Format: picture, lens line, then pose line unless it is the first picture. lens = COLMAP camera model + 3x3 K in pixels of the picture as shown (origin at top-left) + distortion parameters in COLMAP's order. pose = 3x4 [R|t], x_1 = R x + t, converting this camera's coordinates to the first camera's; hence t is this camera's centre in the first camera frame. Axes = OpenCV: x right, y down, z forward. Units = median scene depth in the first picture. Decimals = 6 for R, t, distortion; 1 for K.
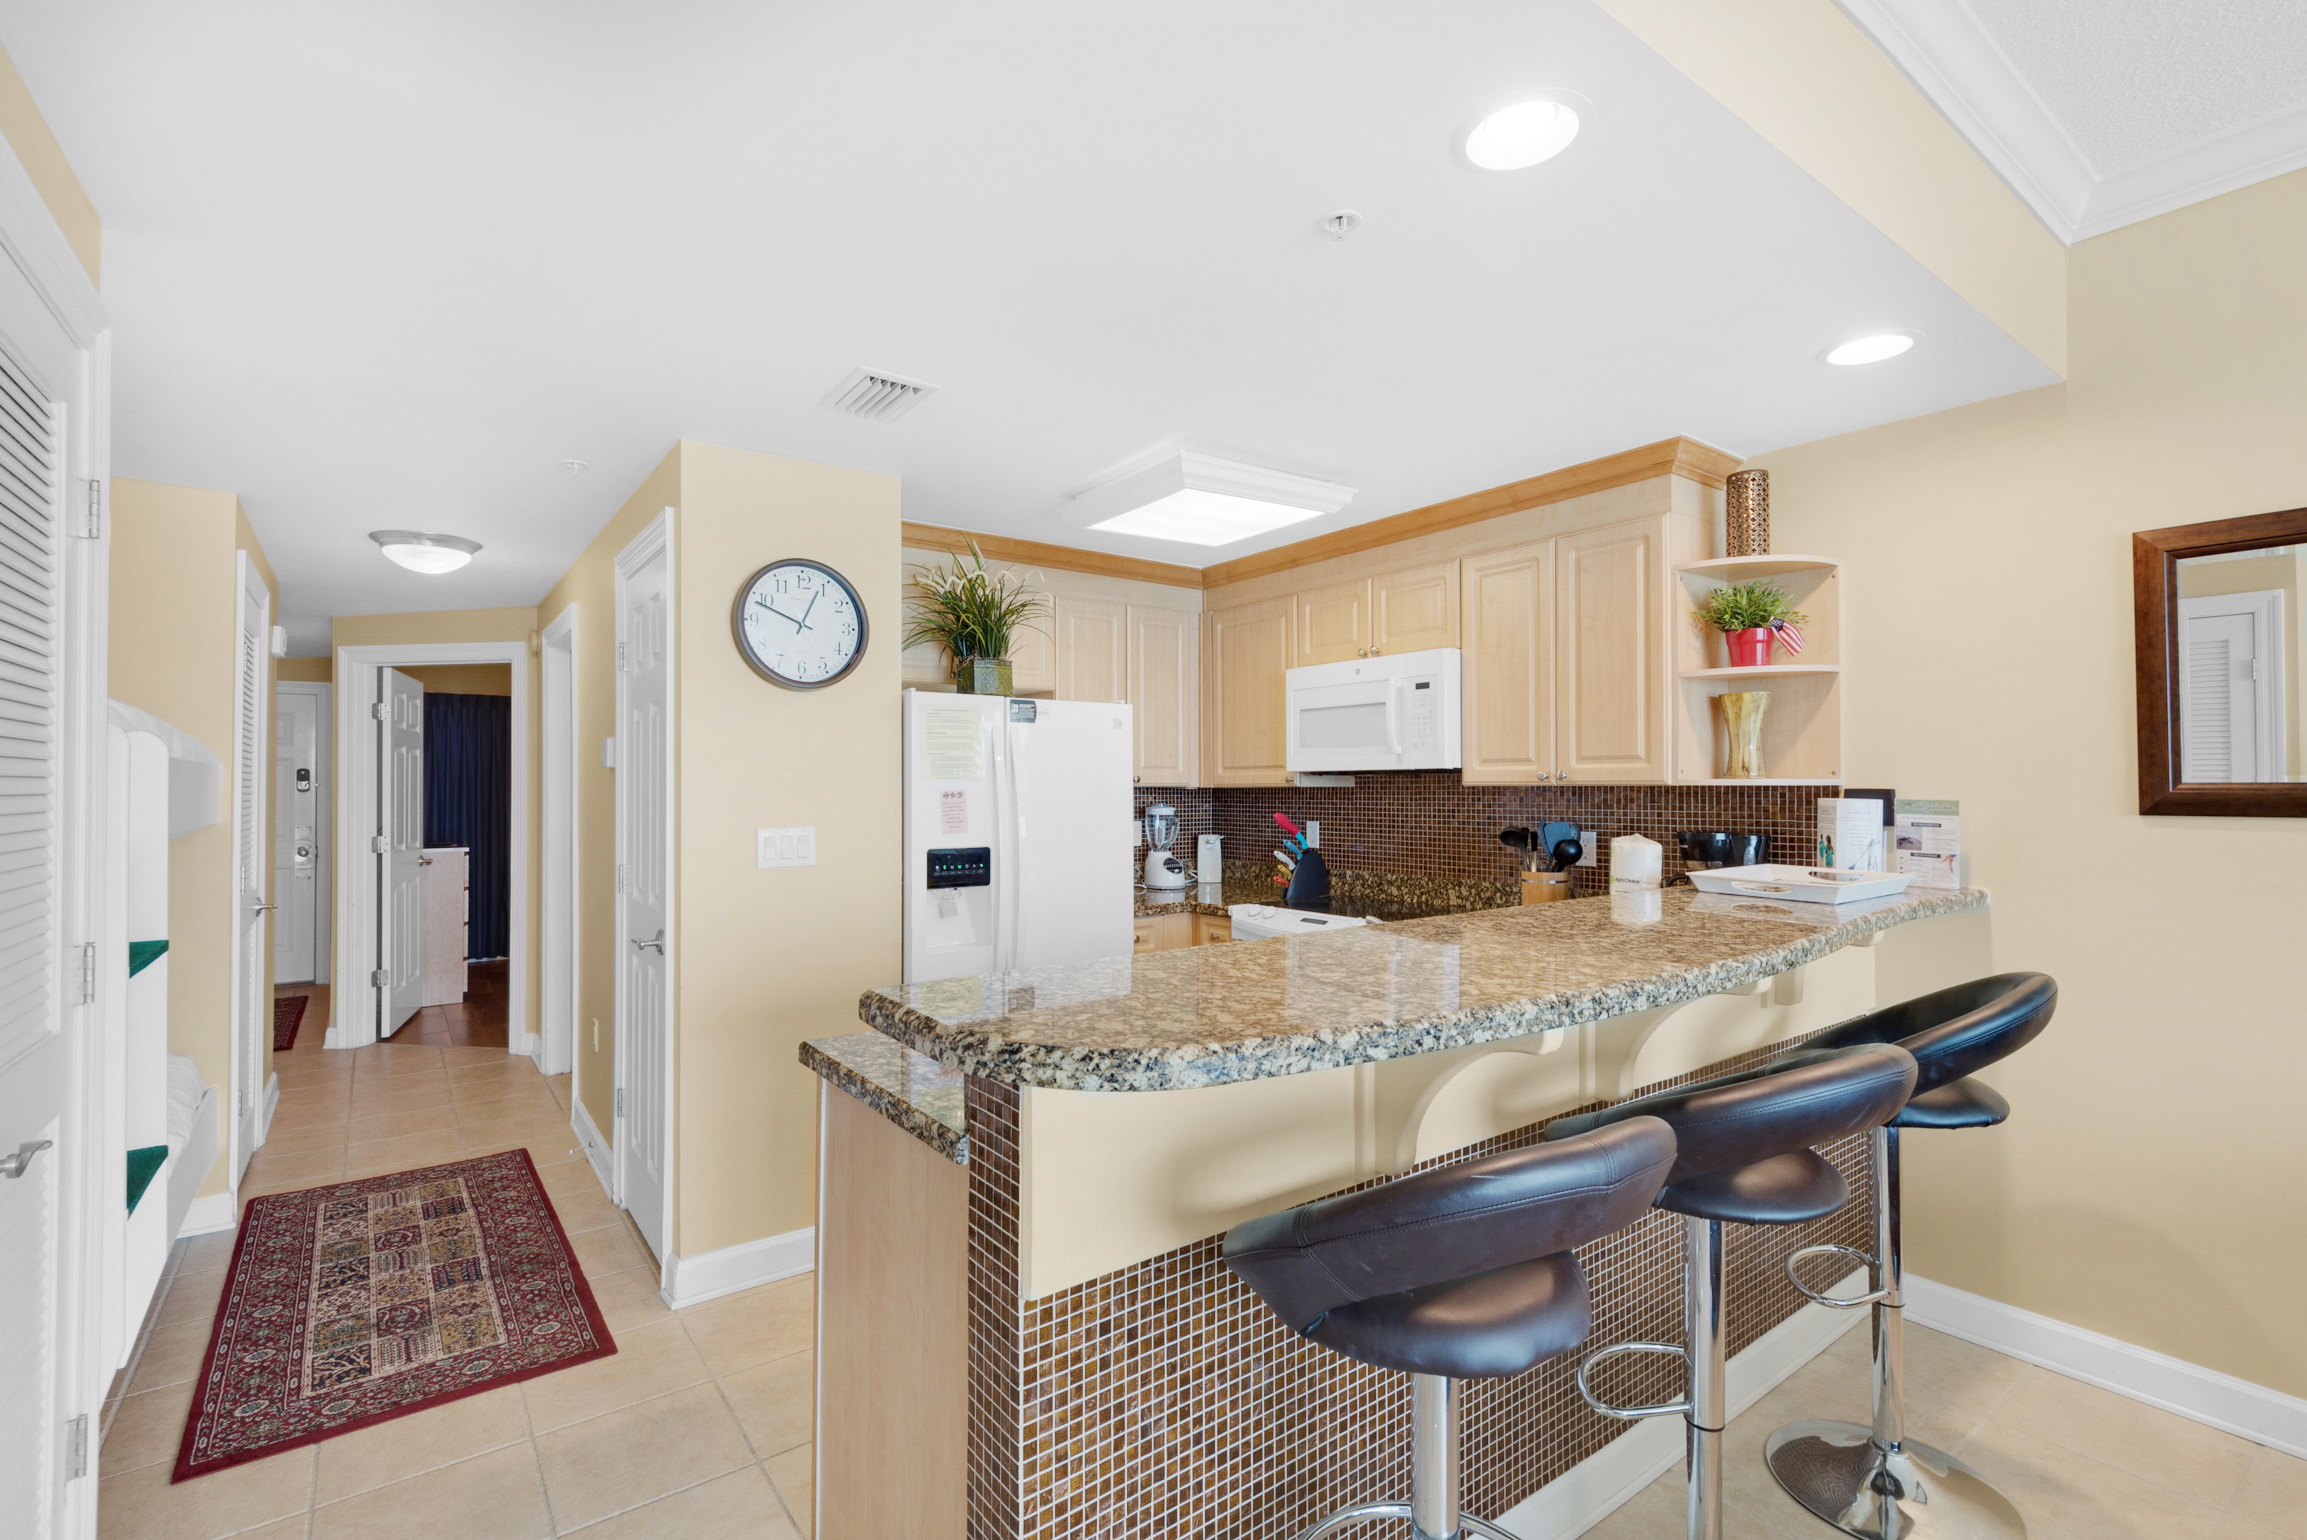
lens RADIAL K [[1038.7, 0, 1153.5], [0, 1038.7, 770.0], [0, 0, 1]] dist [0.000341, -0.000195]
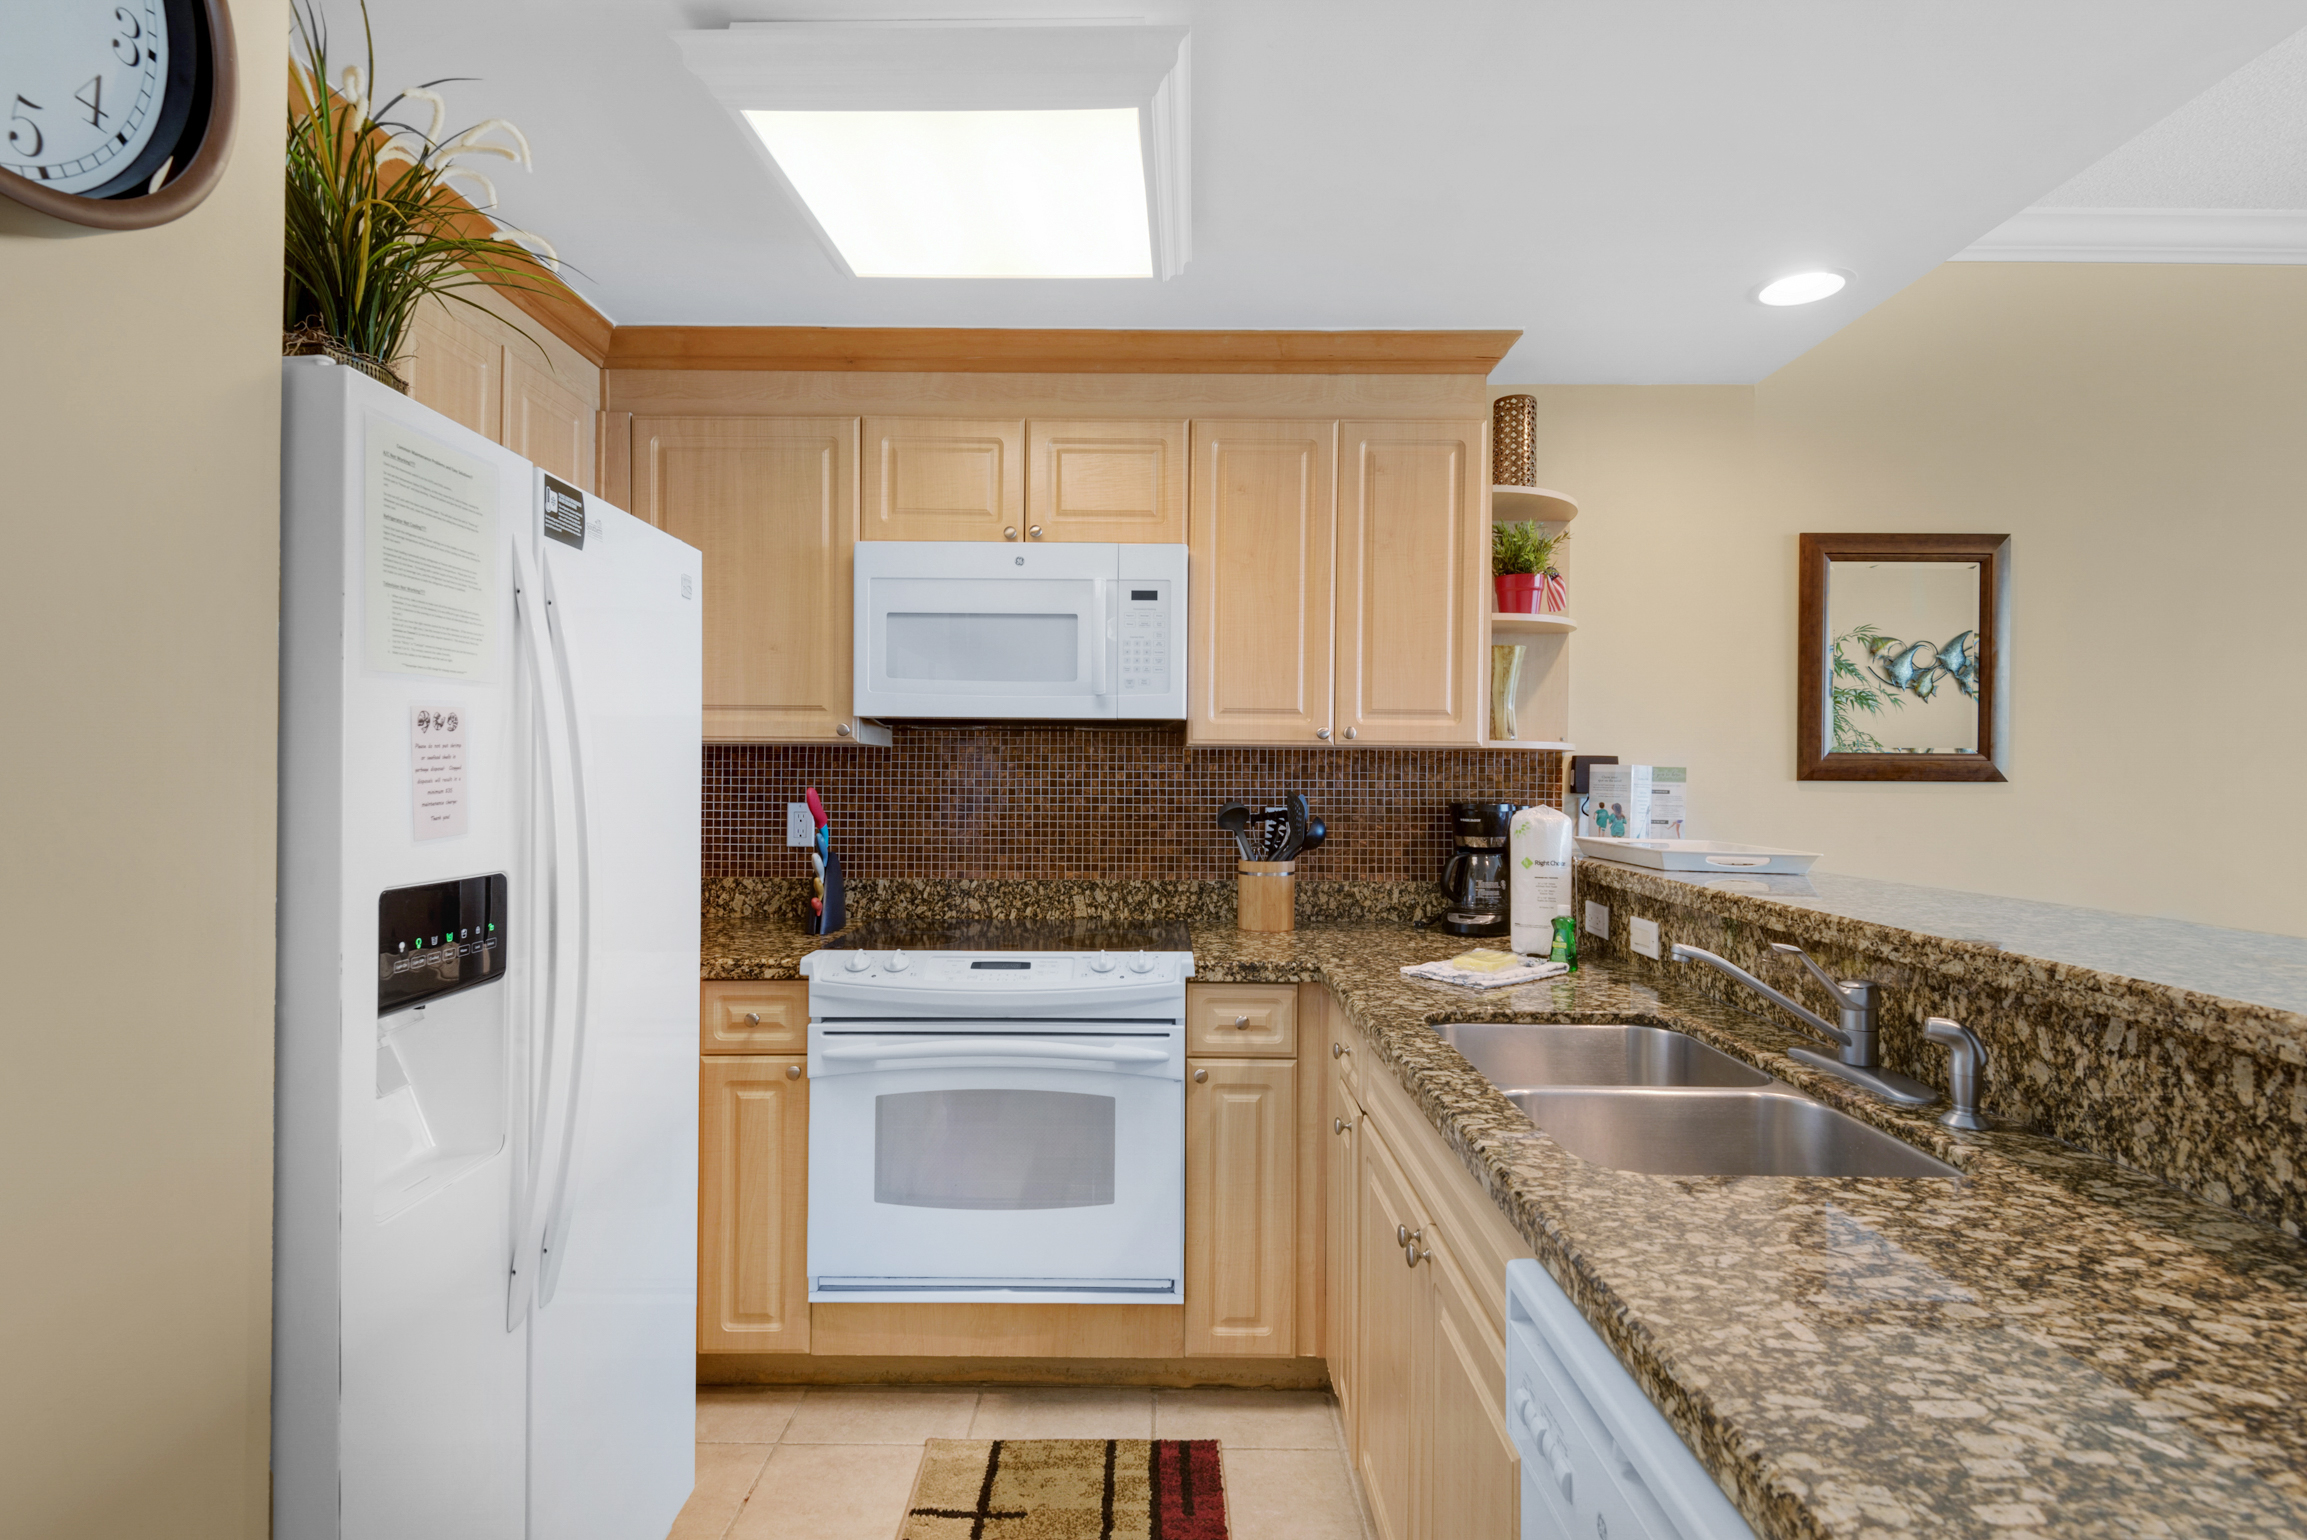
lens RADIAL K [[1122.4, 0, 1153.5], [0, 1122.4, 770.0], [0, 0, 1]] dist [0.034495, -0.022728]
pose [[0.593644, 0.012140, 0.804636, -0.330140], [-0.022274, 0.999751, 0.001350, 0.031890], [-0.804420, -0.018724, 0.593766, 0.573453]]
